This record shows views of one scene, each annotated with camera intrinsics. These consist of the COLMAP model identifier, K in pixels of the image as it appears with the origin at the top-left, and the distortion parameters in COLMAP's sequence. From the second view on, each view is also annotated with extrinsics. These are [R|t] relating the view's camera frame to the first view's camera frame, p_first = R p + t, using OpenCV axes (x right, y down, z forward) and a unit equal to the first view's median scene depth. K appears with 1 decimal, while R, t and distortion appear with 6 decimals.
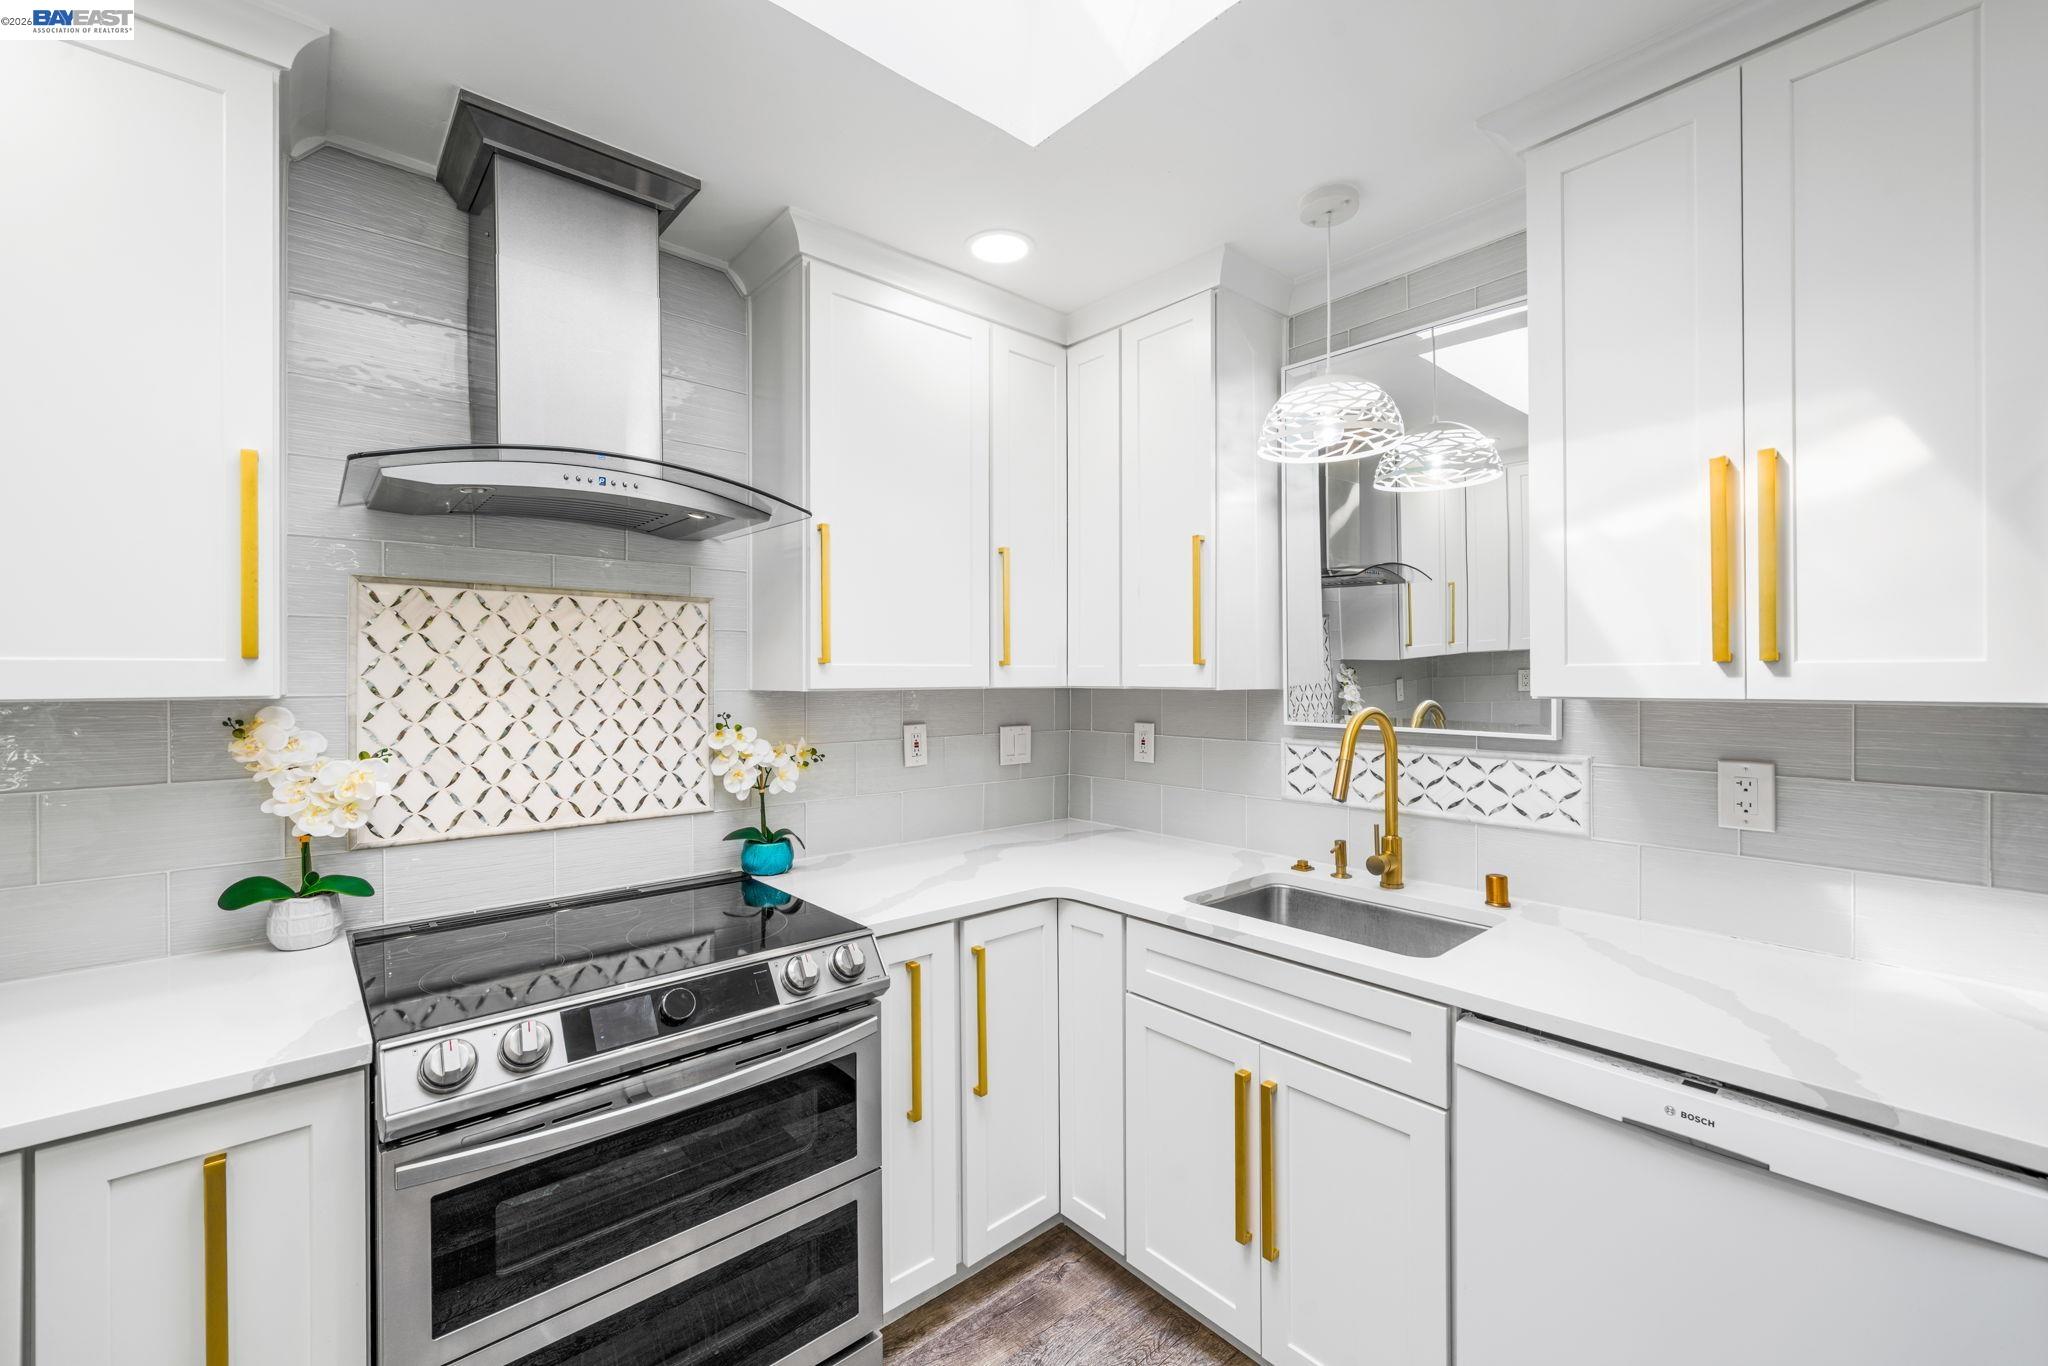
lens RADIAL K [[818.3, 0, 1024.0], [0, 818.3, 683.0], [0, 0, 1]] dist [-0.000316, -0.000066]
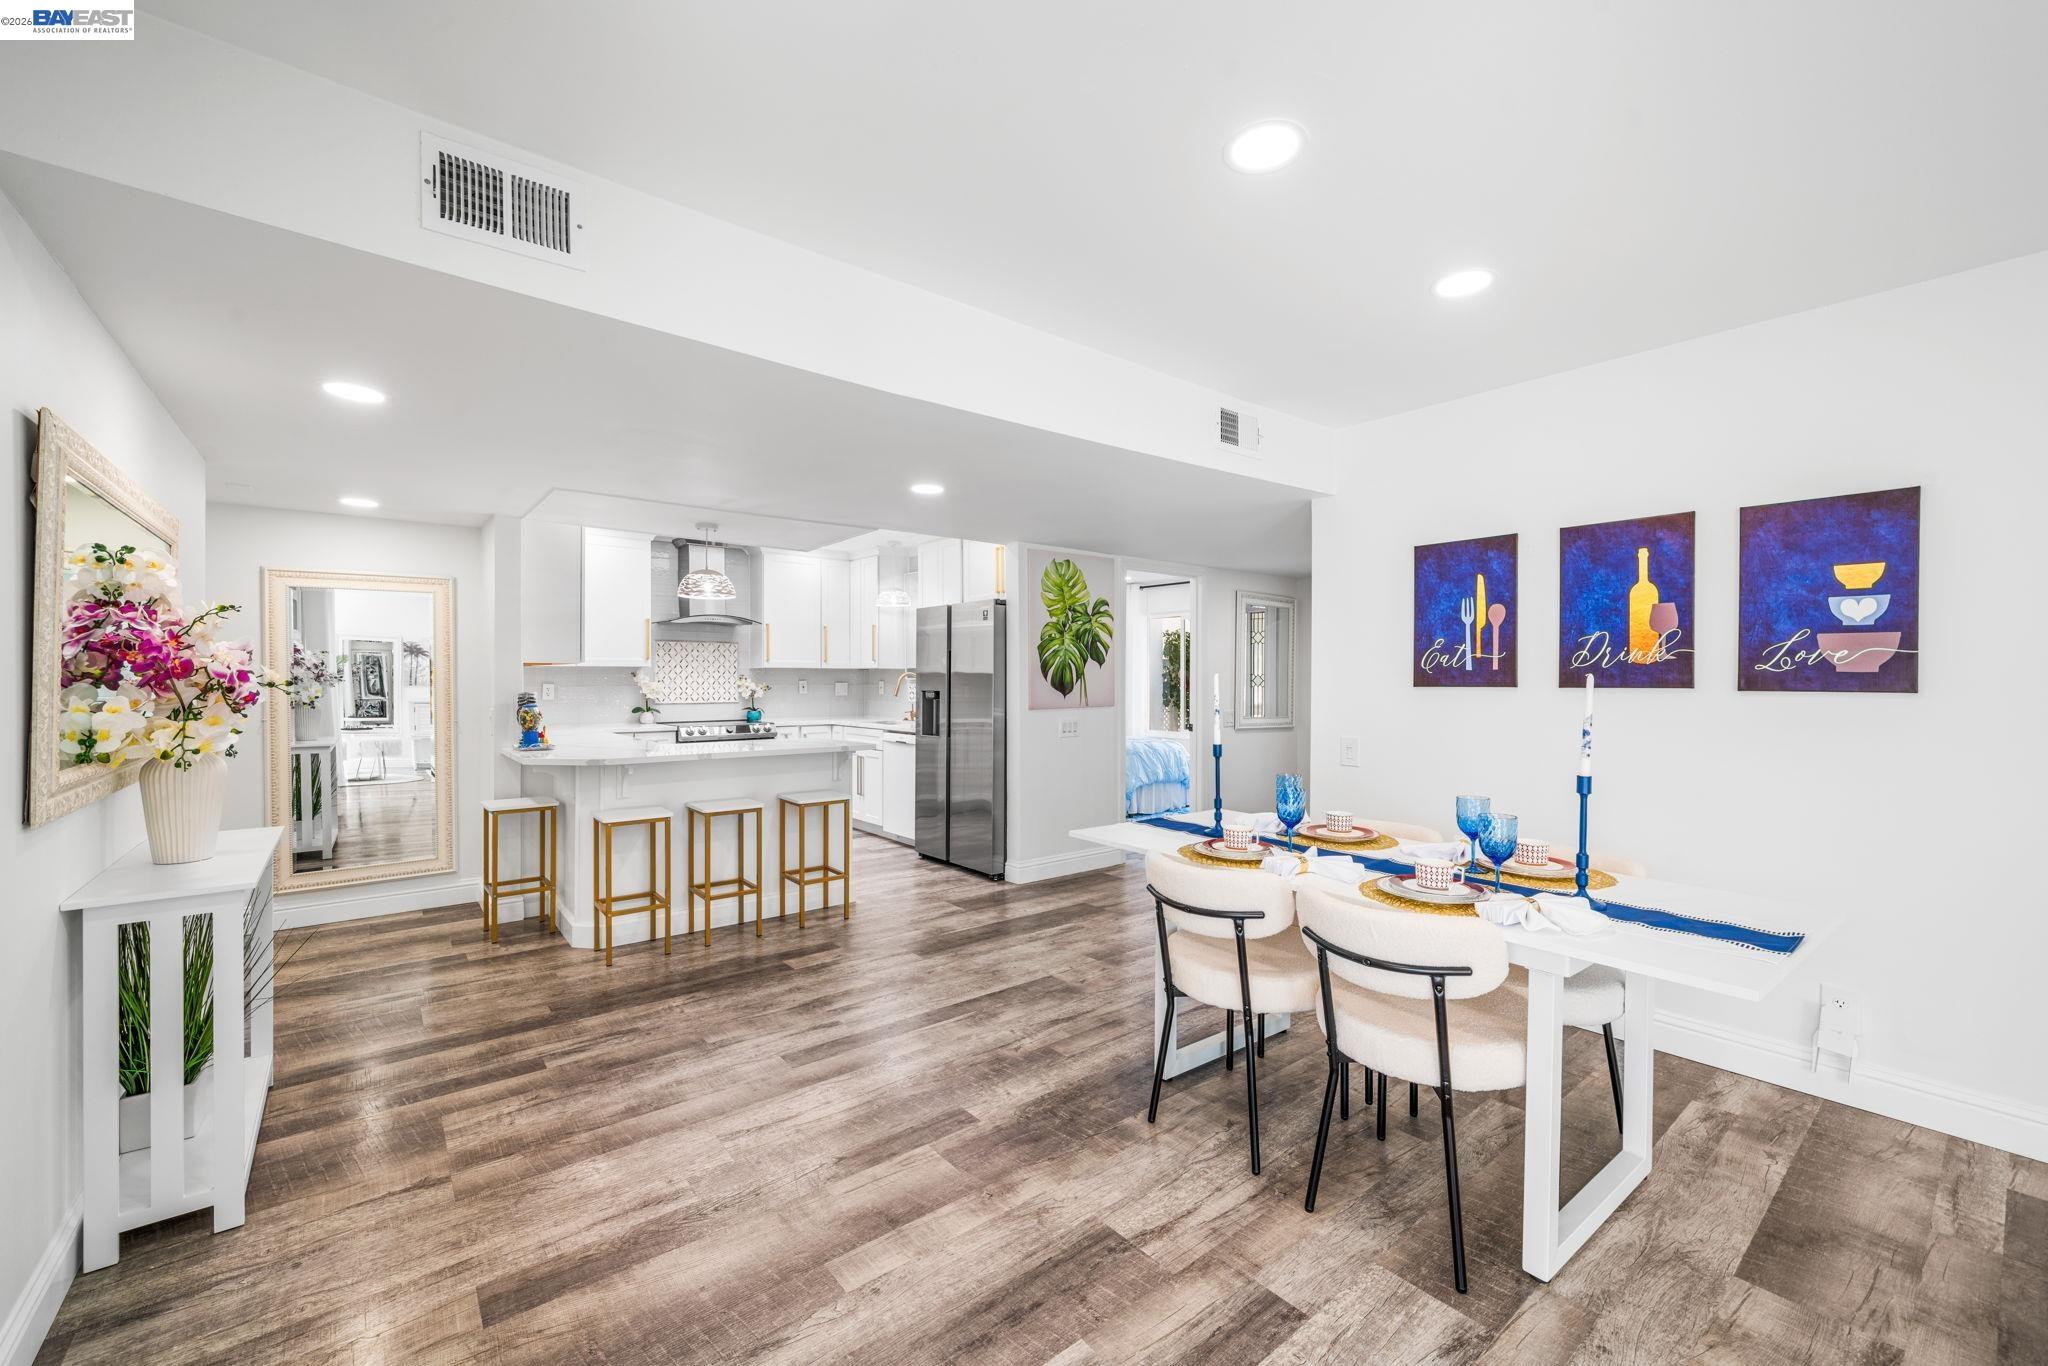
lens RADIAL K [[818.3, 0, 1024.0], [0, 818.3, 683.0], [0, 0, 1]] dist [-0.000316, -0.000066]
pose [[0.998923, 0.003282, -0.046276, 1.142940], [-0.003450, 0.999988, -0.003553, 0.090590], [0.046264, 0.003709, 0.998922, -2.787903]]
